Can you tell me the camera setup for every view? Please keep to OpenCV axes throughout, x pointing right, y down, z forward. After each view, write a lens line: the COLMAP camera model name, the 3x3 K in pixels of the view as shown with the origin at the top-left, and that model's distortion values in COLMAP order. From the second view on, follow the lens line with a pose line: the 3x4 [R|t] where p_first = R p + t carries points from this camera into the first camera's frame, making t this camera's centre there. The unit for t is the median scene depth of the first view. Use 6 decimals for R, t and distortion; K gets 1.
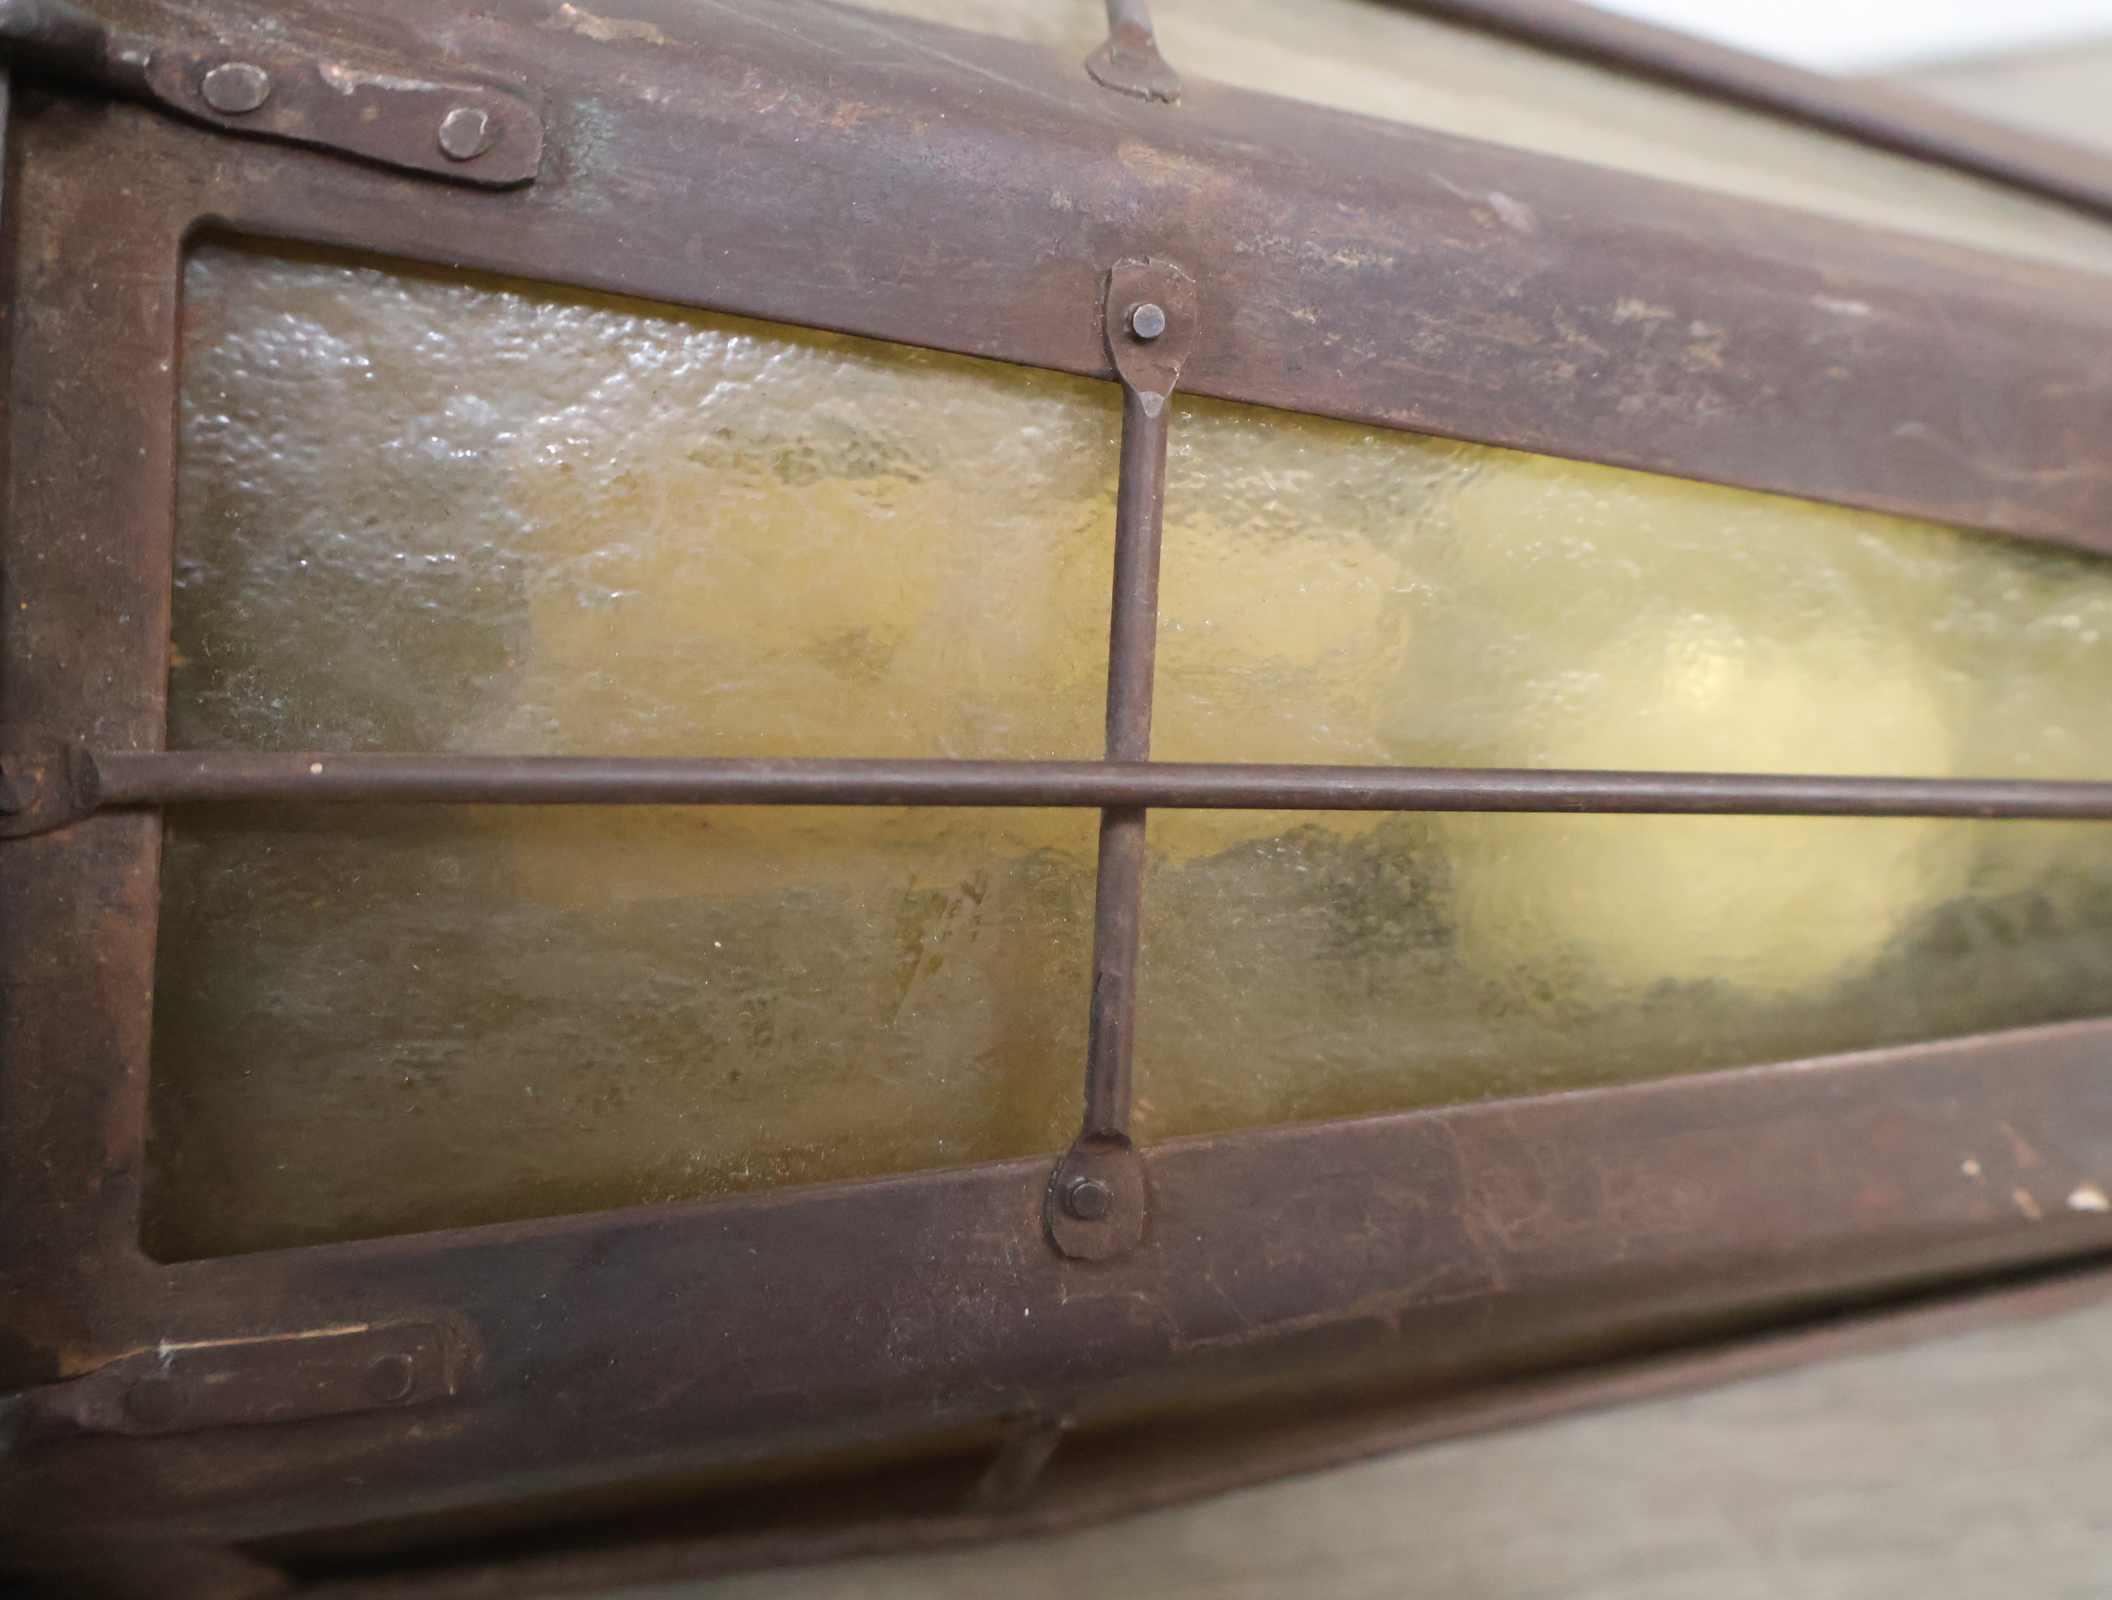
lens RADIAL K [[2290.4, 0, 1050.9], [0, 2290.4, 797.3], [0, 0, 1]] dist [0.002250, 0.000000]
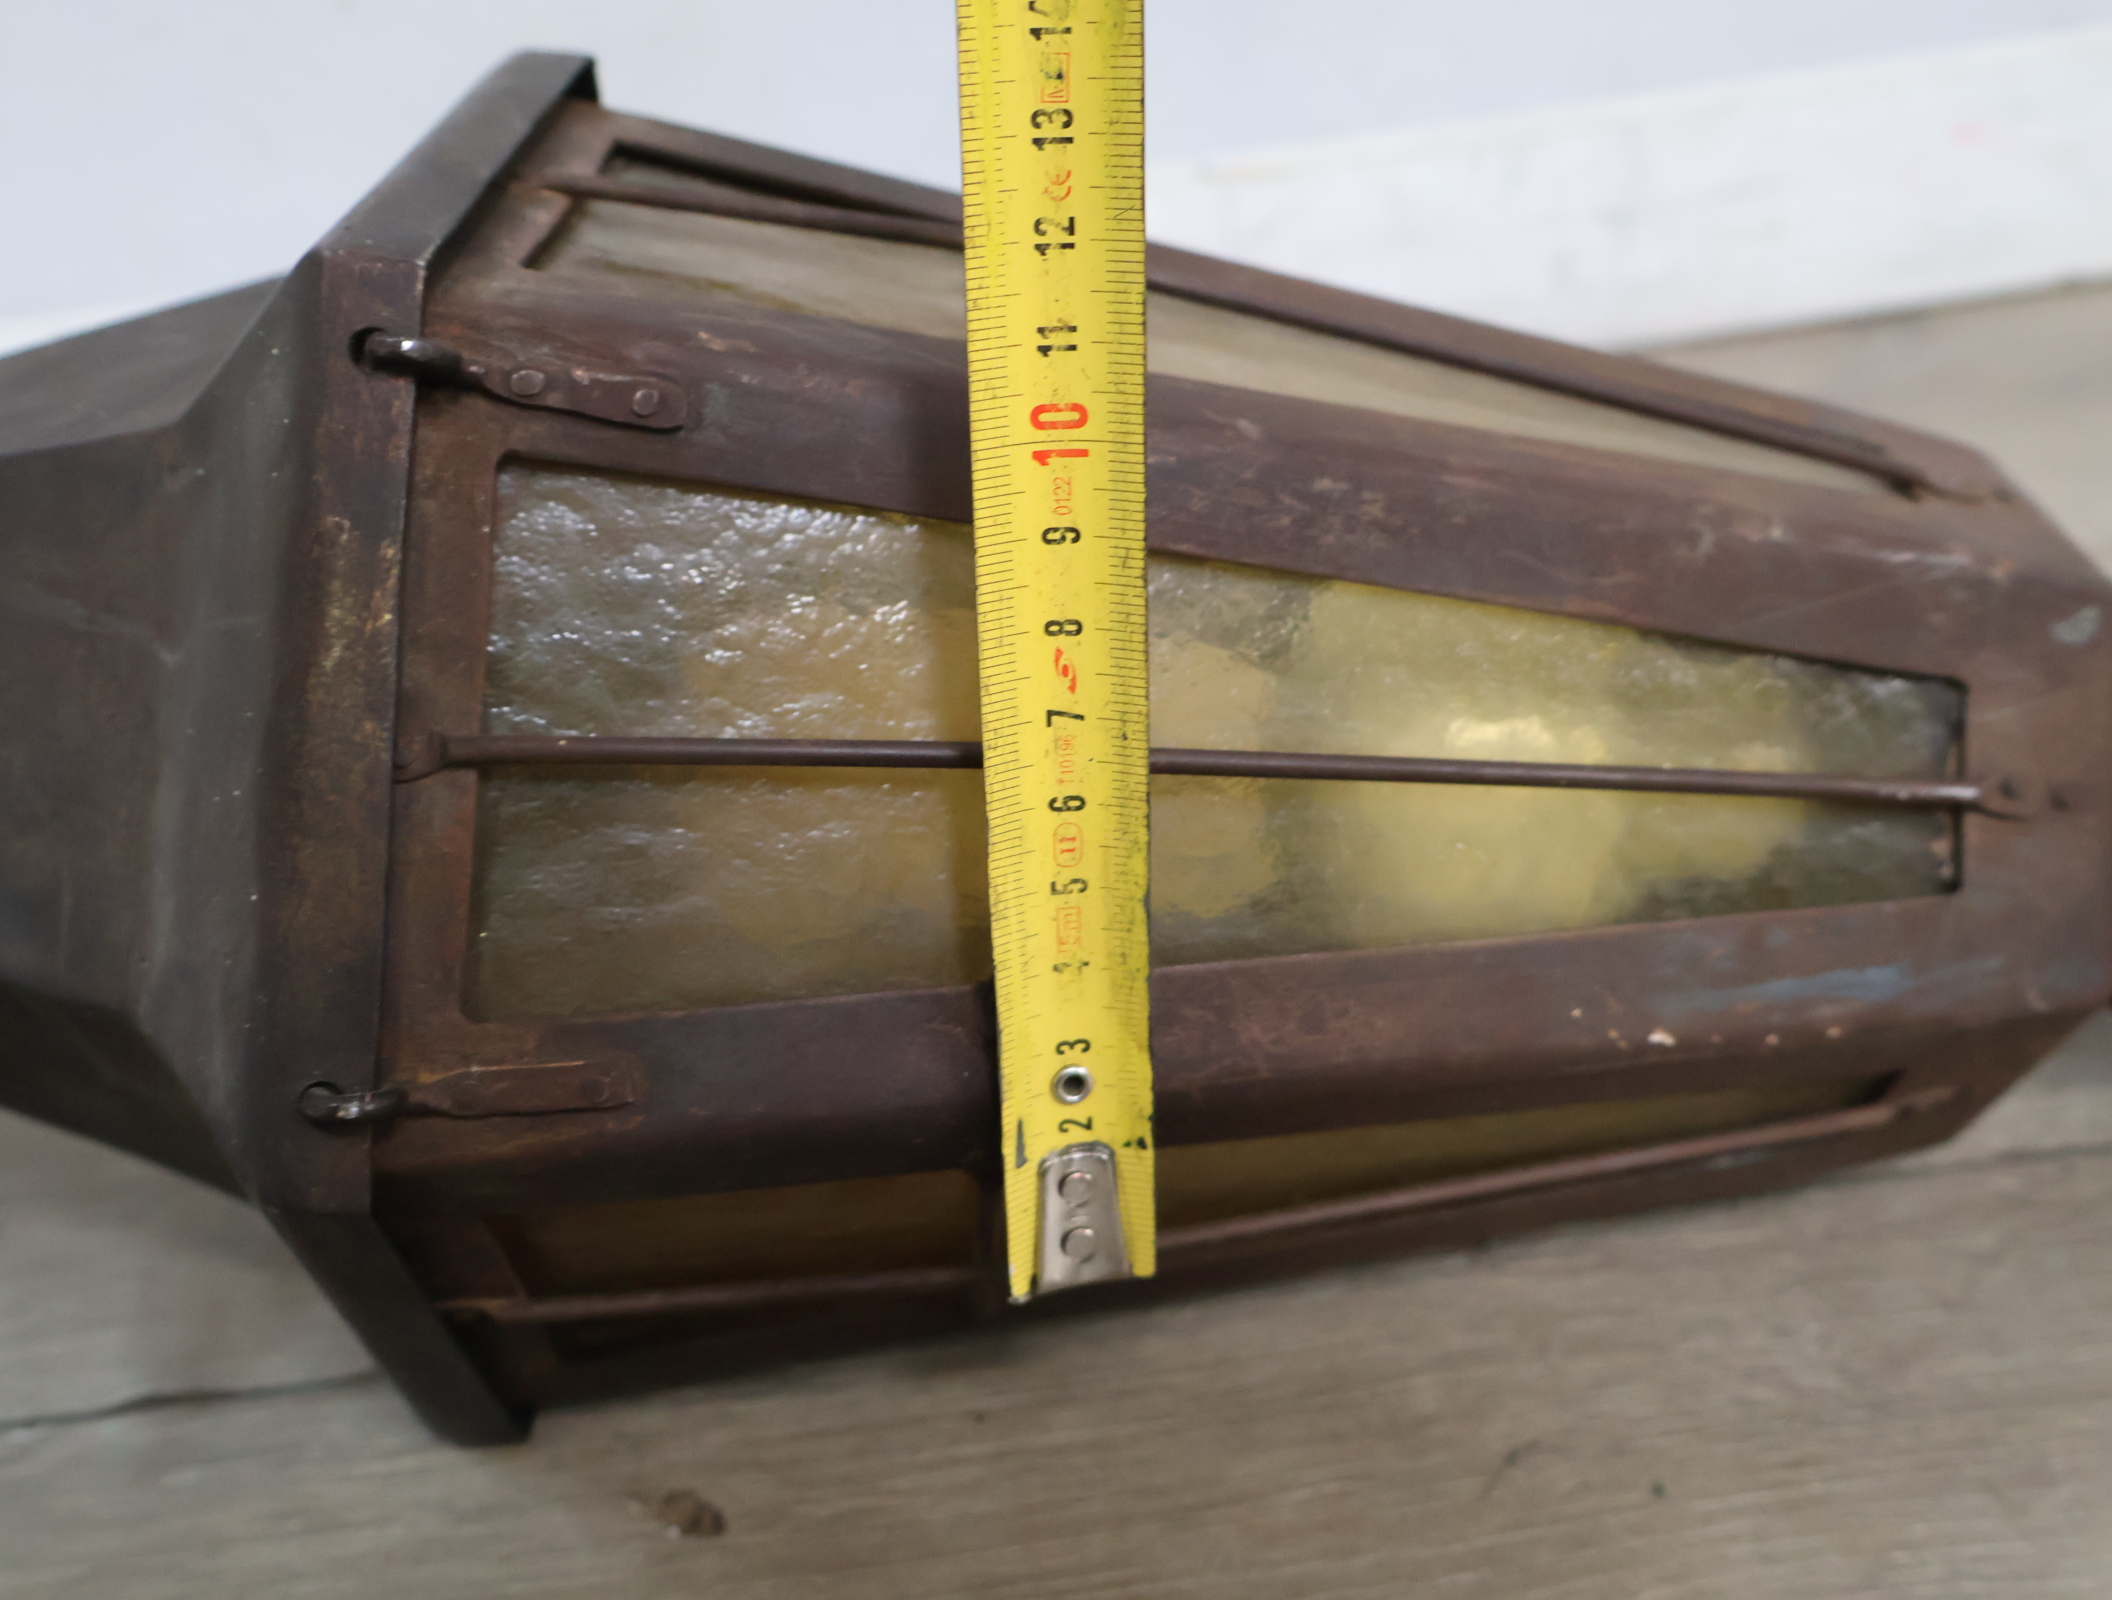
lens RADIAL K [[2290.4, 0, 1060.1], [0, 2290.4, 804.1], [0, 0, 1]] dist [0.002250, 0.000000]
pose [[0.996676, -0.015552, -0.079967, 0.206370], [0.007056, 0.994399, -0.105451, 0.215624], [0.081159, 0.104536, 0.991204, -0.724408]]
